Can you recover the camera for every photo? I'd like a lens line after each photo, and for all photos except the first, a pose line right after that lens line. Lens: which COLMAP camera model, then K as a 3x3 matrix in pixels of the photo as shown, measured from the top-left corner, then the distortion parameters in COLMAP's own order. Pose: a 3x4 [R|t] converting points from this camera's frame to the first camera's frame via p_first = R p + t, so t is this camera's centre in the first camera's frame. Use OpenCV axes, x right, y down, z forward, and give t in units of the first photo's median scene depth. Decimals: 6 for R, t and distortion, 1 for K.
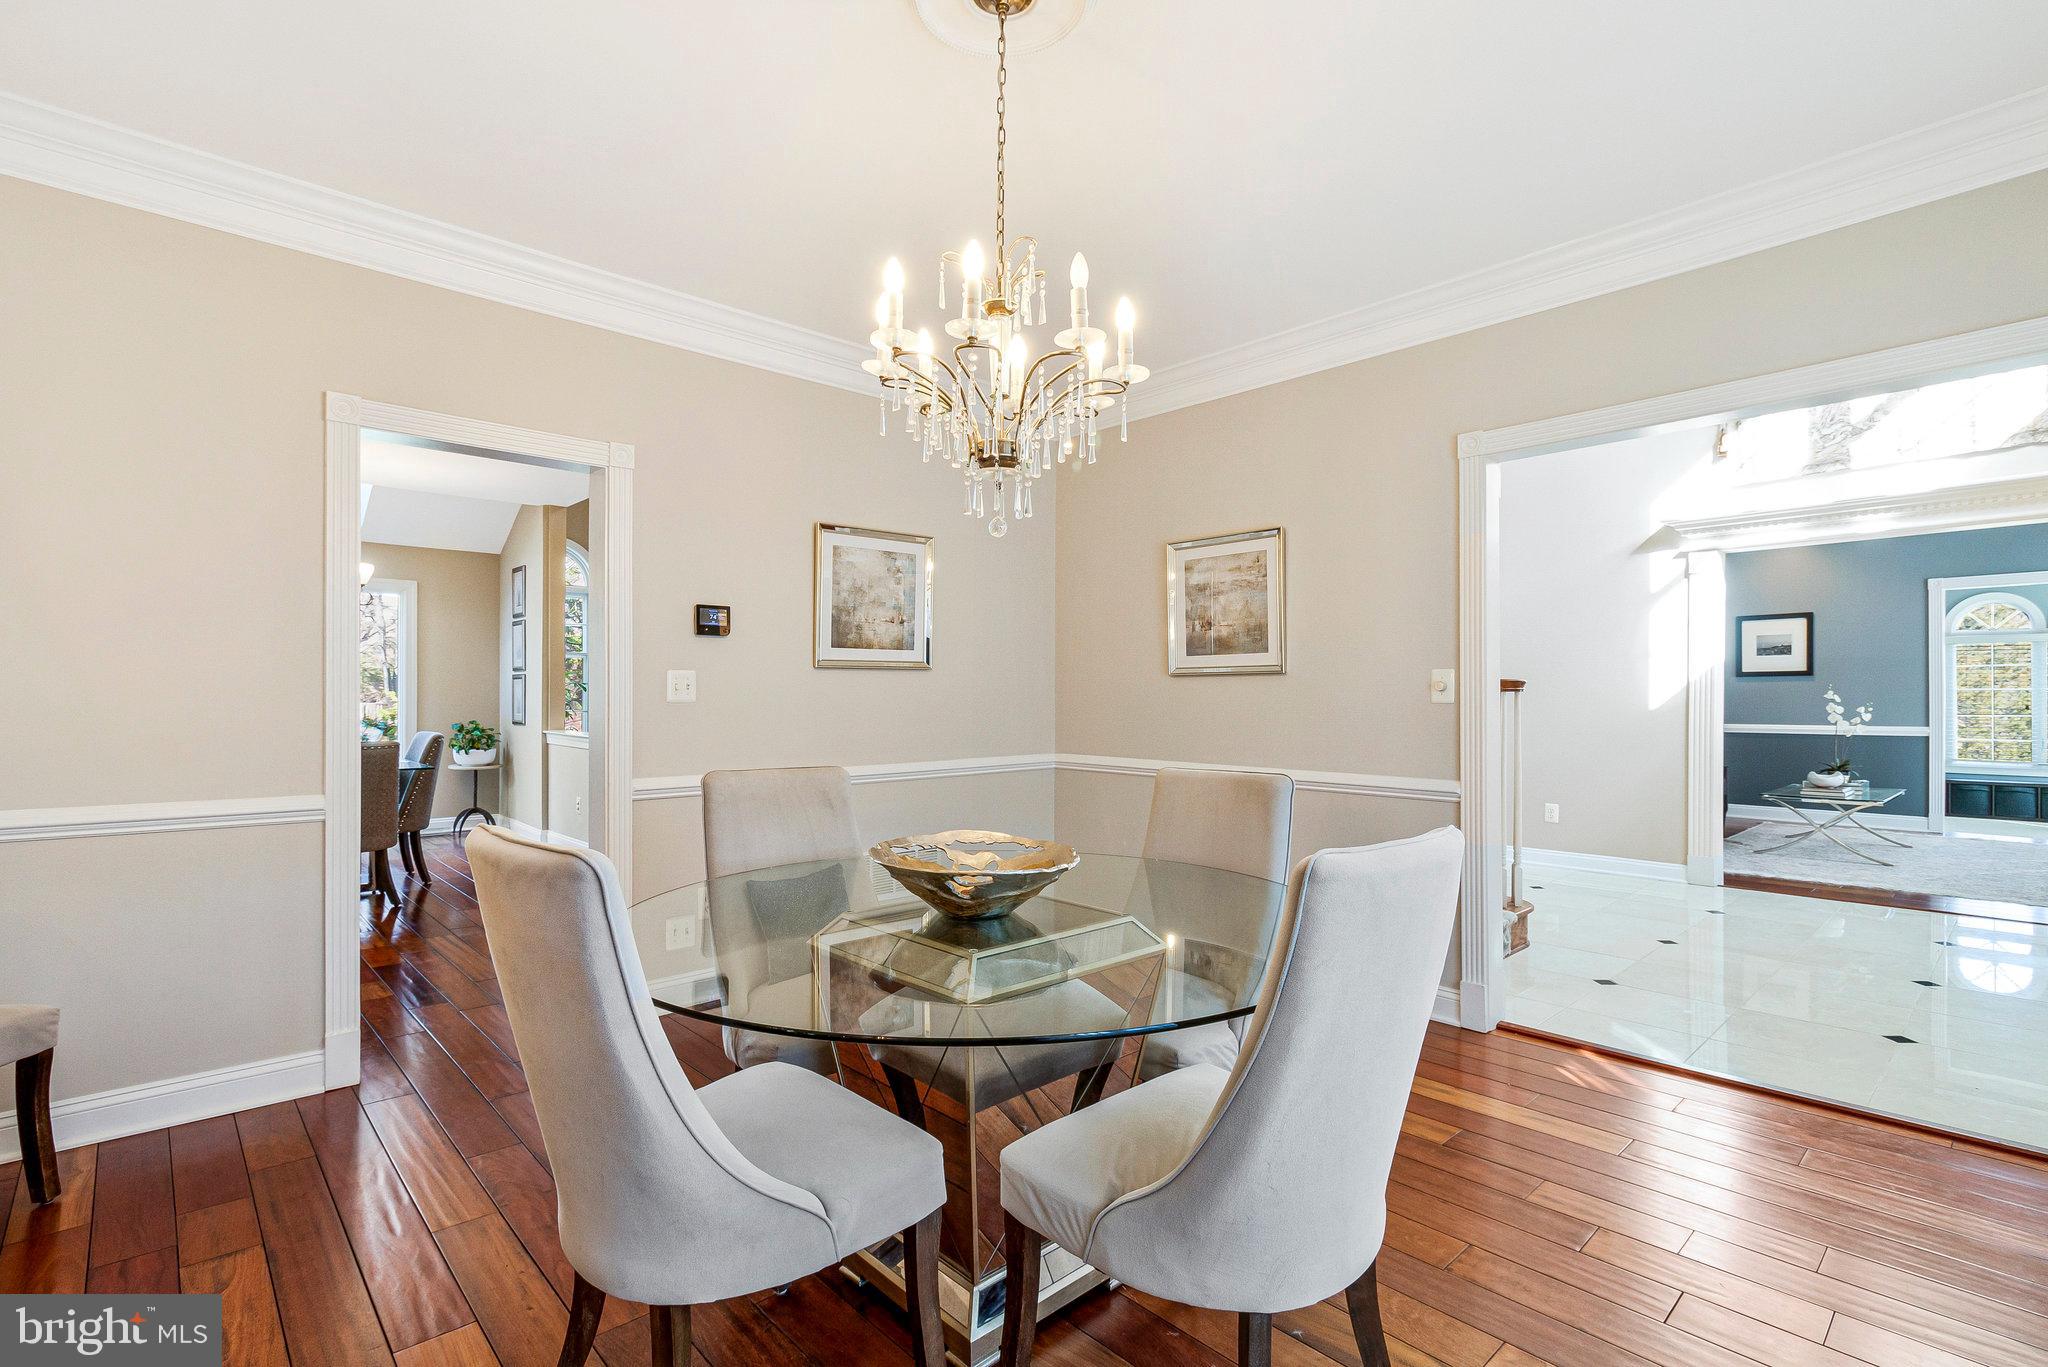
lens RADIAL K [[983.0, 0, 1028.0], [0, 983.0, 722.7], [0, 0, 1]] dist [0.002112, 0.000131]
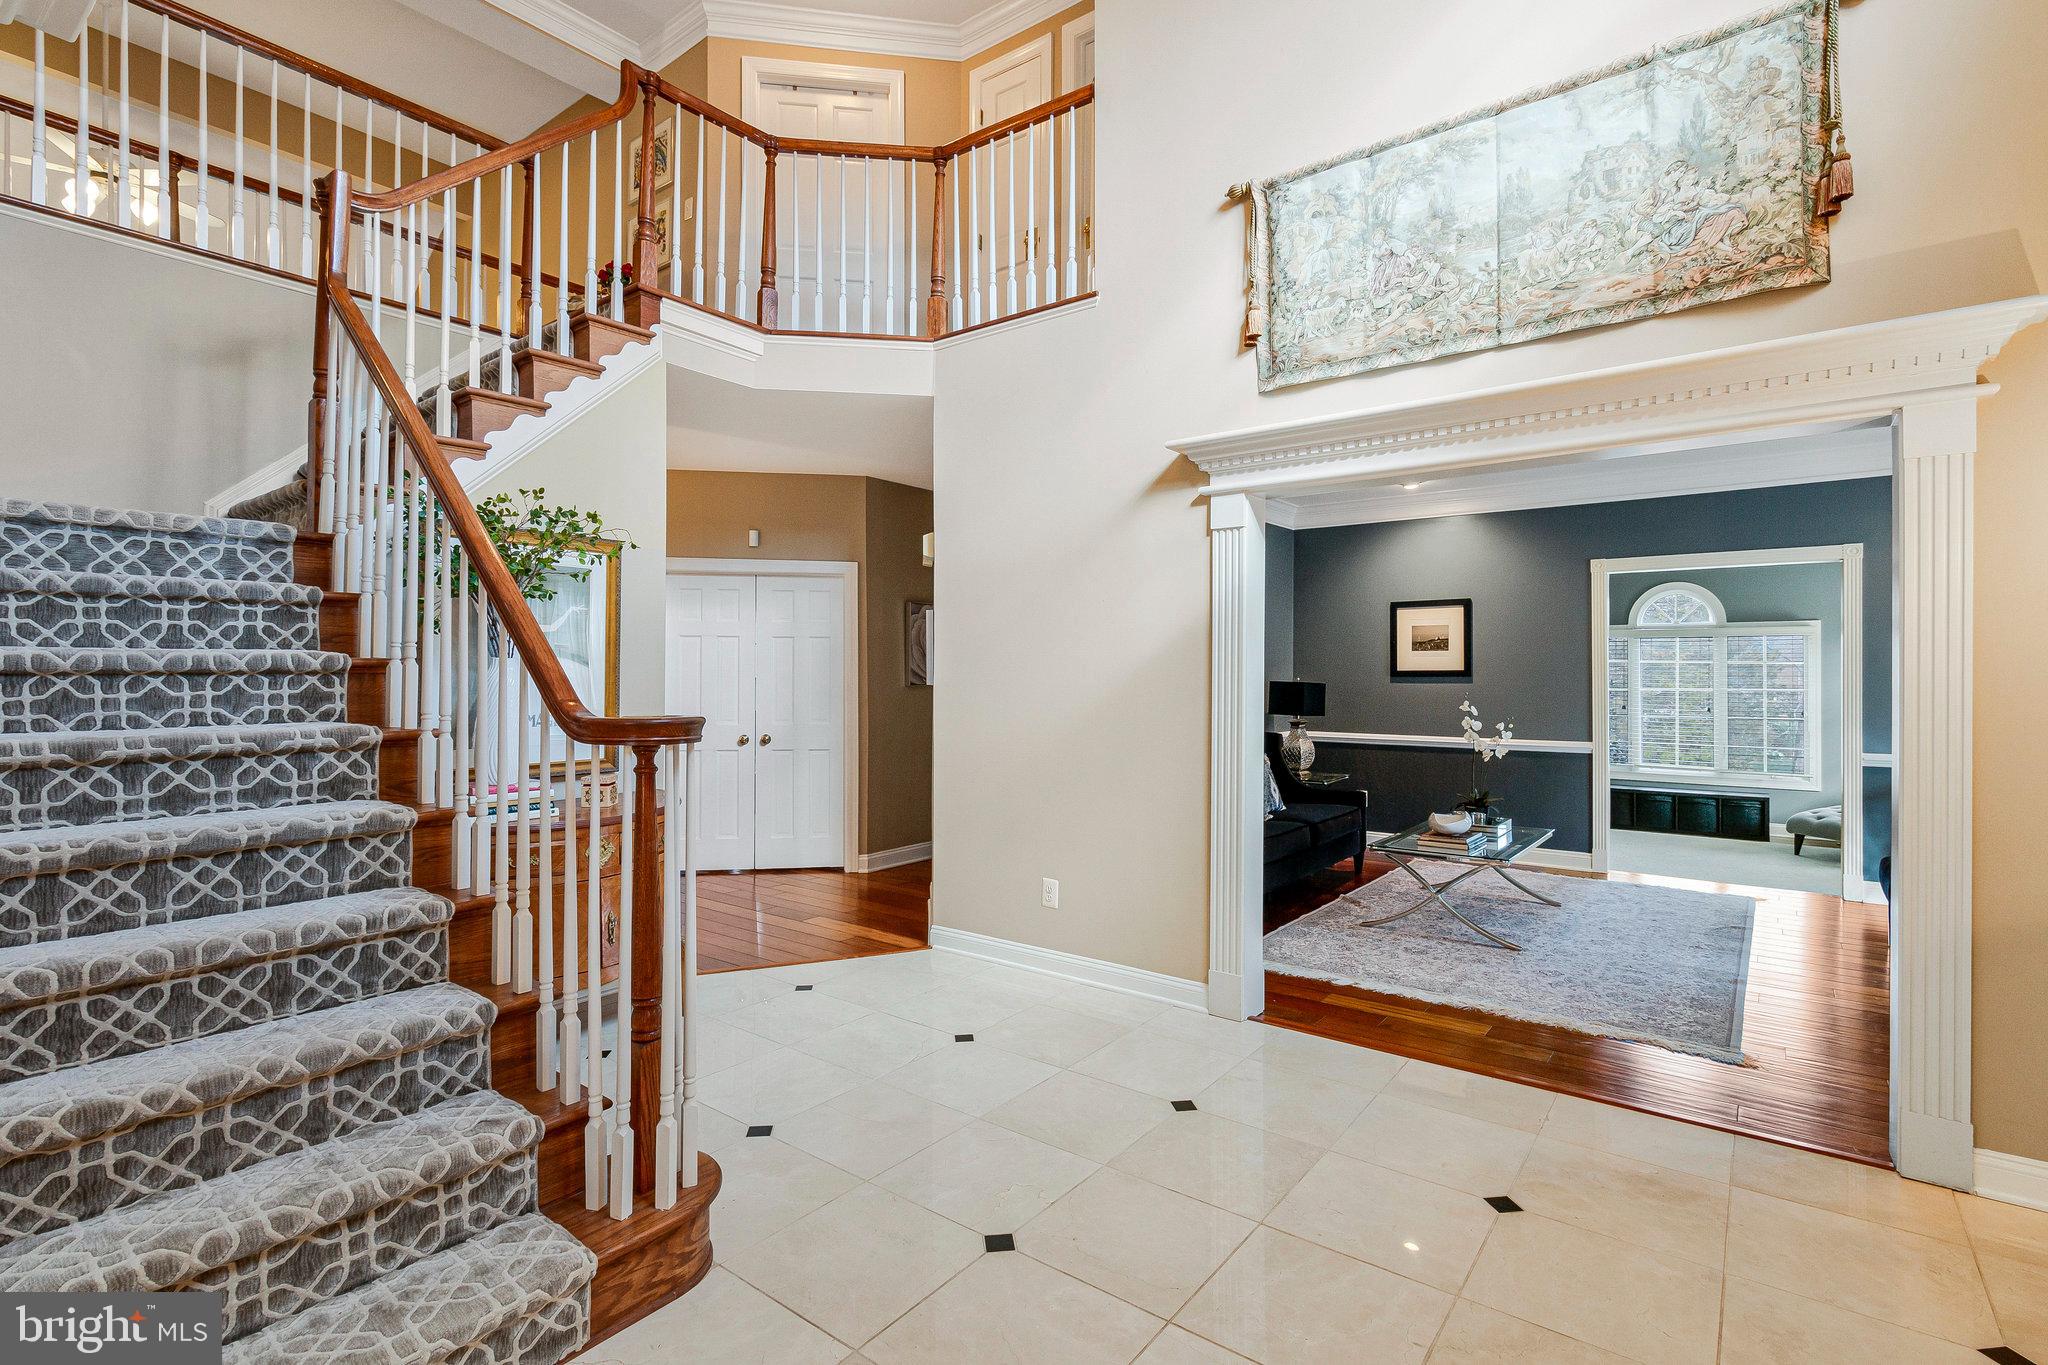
lens RADIAL K [[955.7, 0, 1038.6], [0, 955.7, 680.6], [0, 0, 1]] dist [0.001475, 0.000243]
pose [[0.986602, 0.005112, 0.163067, 0.340928], [-0.001678, 0.999774, -0.021192, -0.029095], [-0.163139, 0.020635, 0.986387, 0.300712]]
